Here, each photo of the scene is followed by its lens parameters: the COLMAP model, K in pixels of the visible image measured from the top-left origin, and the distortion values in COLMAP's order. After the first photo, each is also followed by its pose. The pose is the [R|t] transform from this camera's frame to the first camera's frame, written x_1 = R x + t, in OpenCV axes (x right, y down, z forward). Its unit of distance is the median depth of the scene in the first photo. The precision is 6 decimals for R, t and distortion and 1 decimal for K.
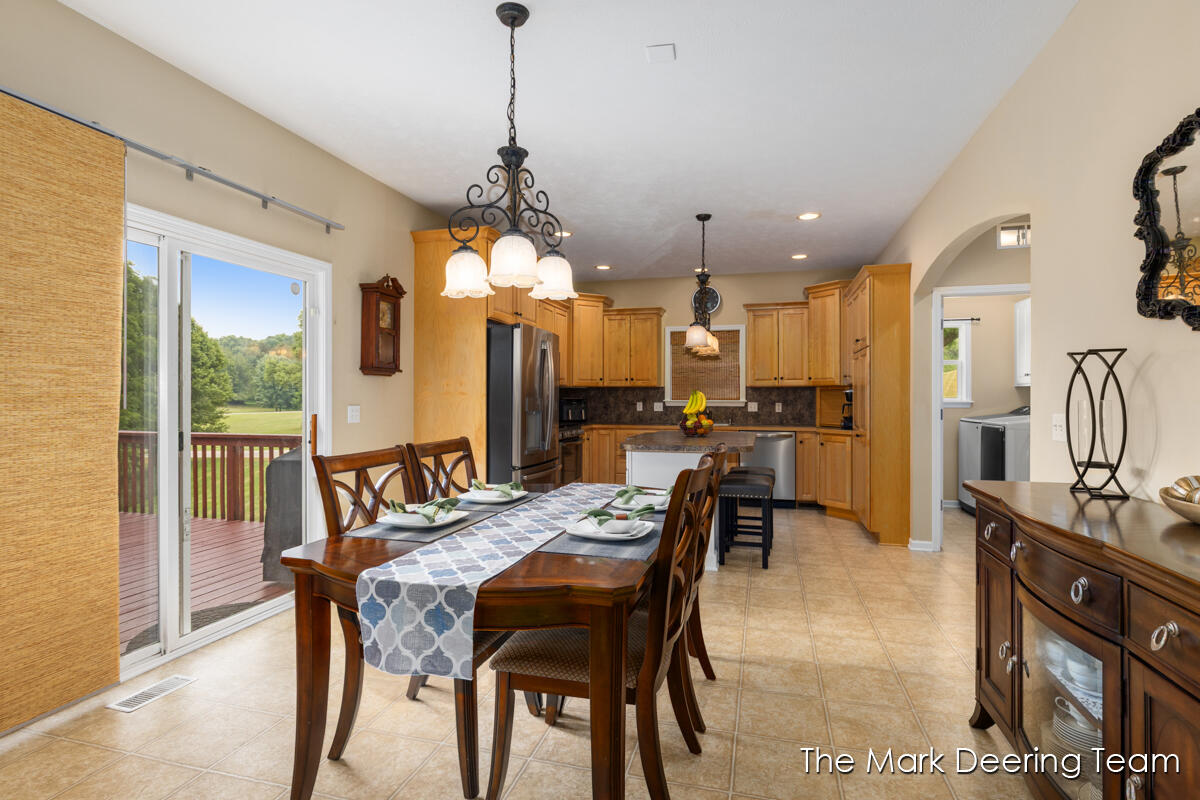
lens RADIAL K [[605.5, 0, 603.9], [0, 605.5, 392.6], [0, 0, 1]] dist [0.018160, 0.000252]
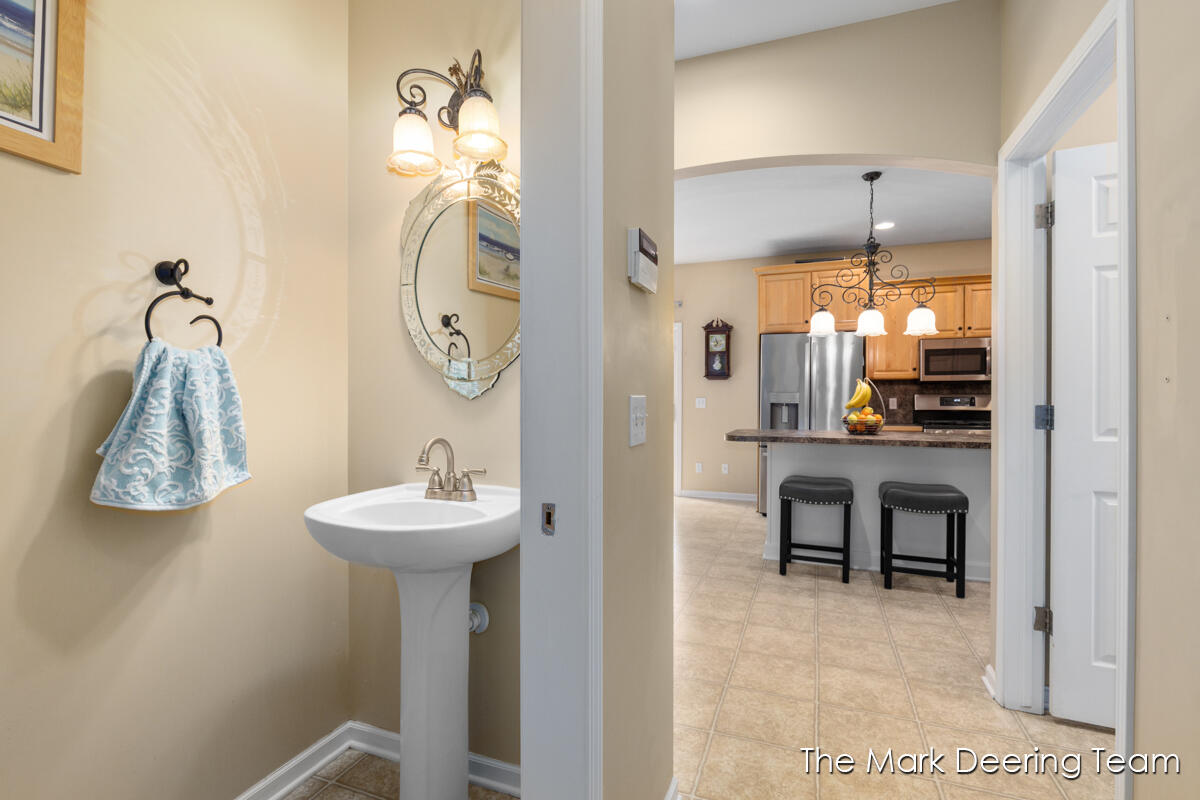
lens RADIAL K [[551.8, 0, 607.4], [0, 551.8, 398.2], [0, 0, 1]] dist [0.003427, -0.001192]
pose [[-0.101125, -0.001951, -0.994872, 0.691903], [0.005748, 0.999980, -0.002545, 0.014569], [0.994857, -0.005976, -0.101112, 0.505950]]
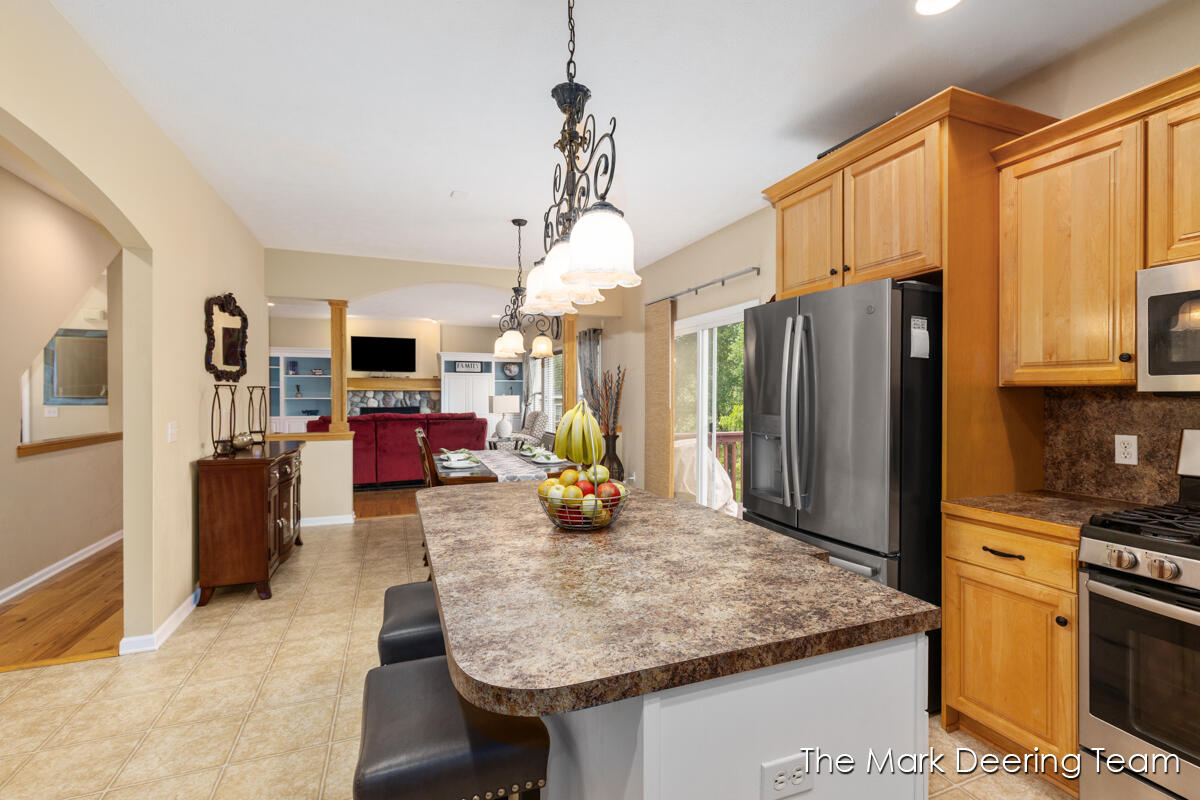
lens RADIAL K [[536.7, 0, 606.6], [0, 536.7, 398.5], [0, 0, 1]] dist [0.001474, 0.000556]
pose [[-0.802052, 0.002739, -0.597248, 0.242795], [0.002375, 0.999996, 0.001396, -0.006320], [0.597250, -0.000298, -0.802055, 0.908127]]
